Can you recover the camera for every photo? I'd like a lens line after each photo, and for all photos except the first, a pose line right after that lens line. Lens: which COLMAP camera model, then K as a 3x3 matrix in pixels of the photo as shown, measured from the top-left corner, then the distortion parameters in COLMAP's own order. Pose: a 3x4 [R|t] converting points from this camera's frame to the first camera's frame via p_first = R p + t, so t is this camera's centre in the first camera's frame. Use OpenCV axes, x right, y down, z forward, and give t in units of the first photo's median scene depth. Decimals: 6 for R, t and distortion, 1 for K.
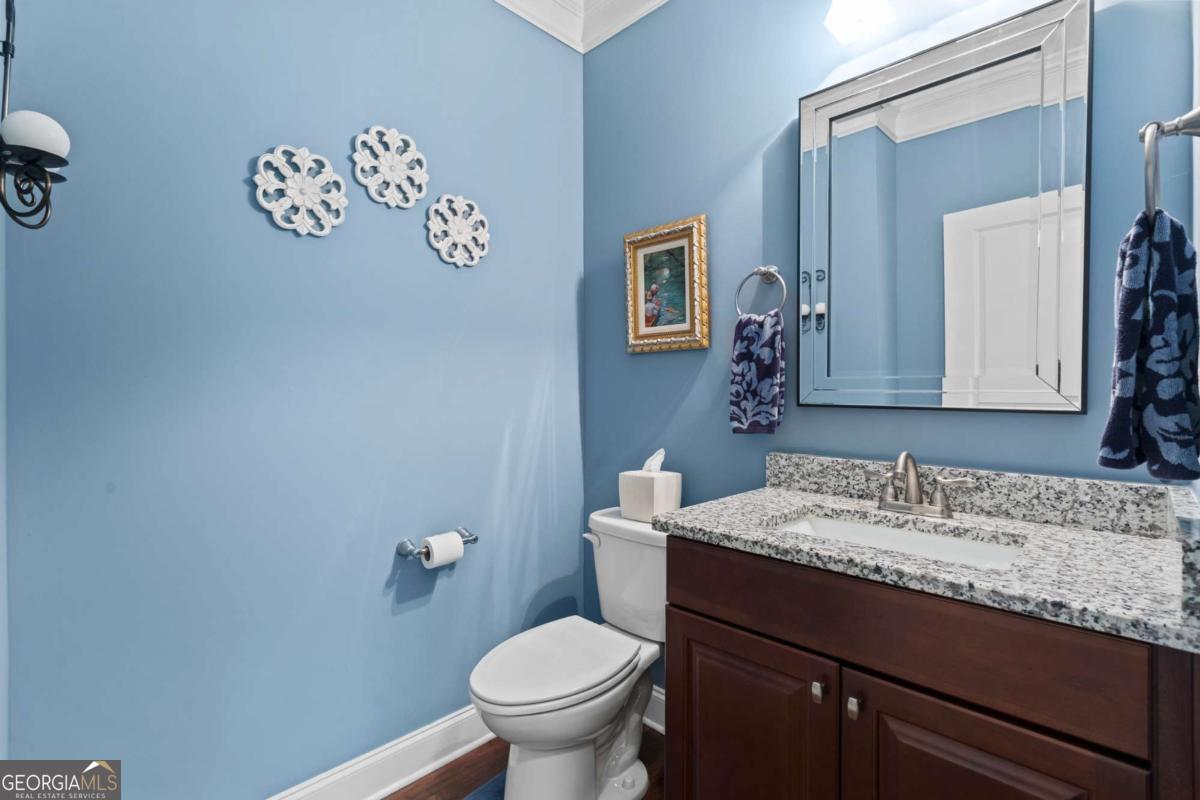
lens RADIAL K [[541.7, 0, 579.2], [0, 541.7, 397.0], [0, 0, 1]] dist [-0.000178, 0.000873]
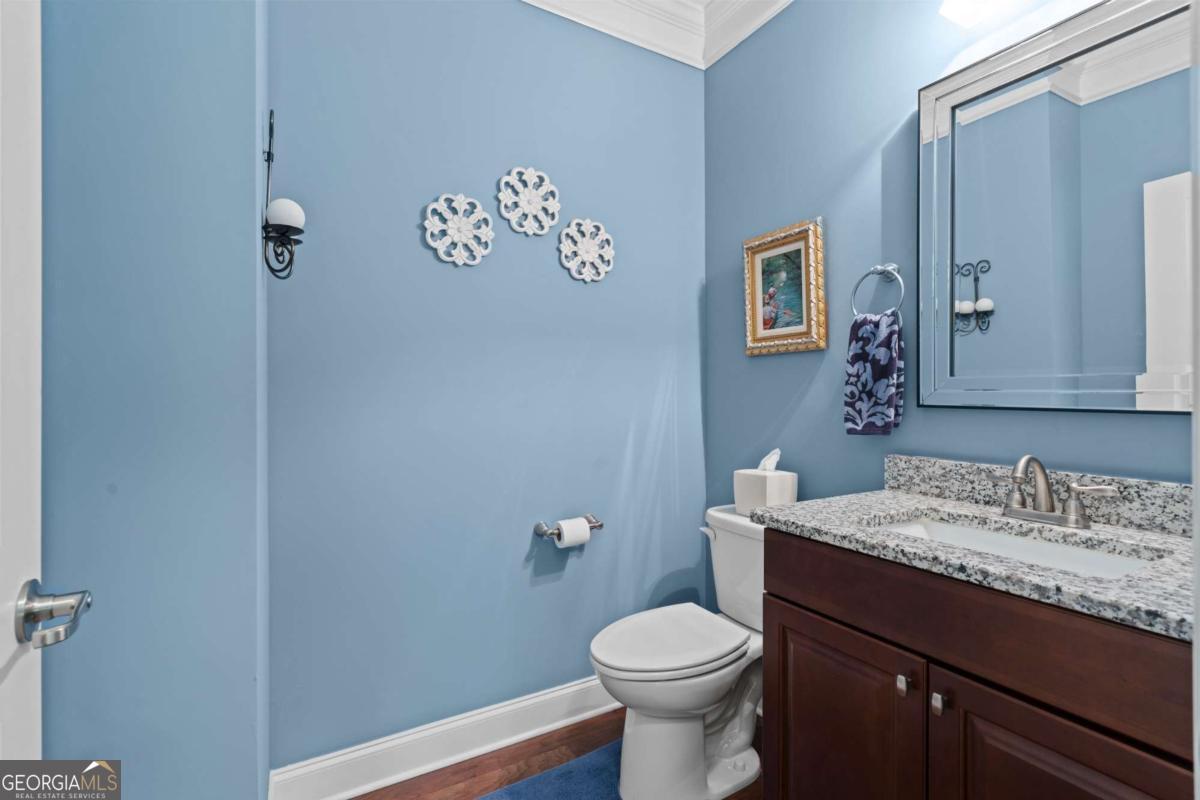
lens RADIAL K [[534.6, 0, 573.1], [0, 534.6, 400.9], [0, 0, 1]] dist [0.001668, 0.000498]
pose [[0.959323, 0.000942, -0.282310, 0.078946], [-0.000113, 0.999996, 0.002954, 0.002707], [0.282311, -0.002802, 0.959319, -0.089340]]
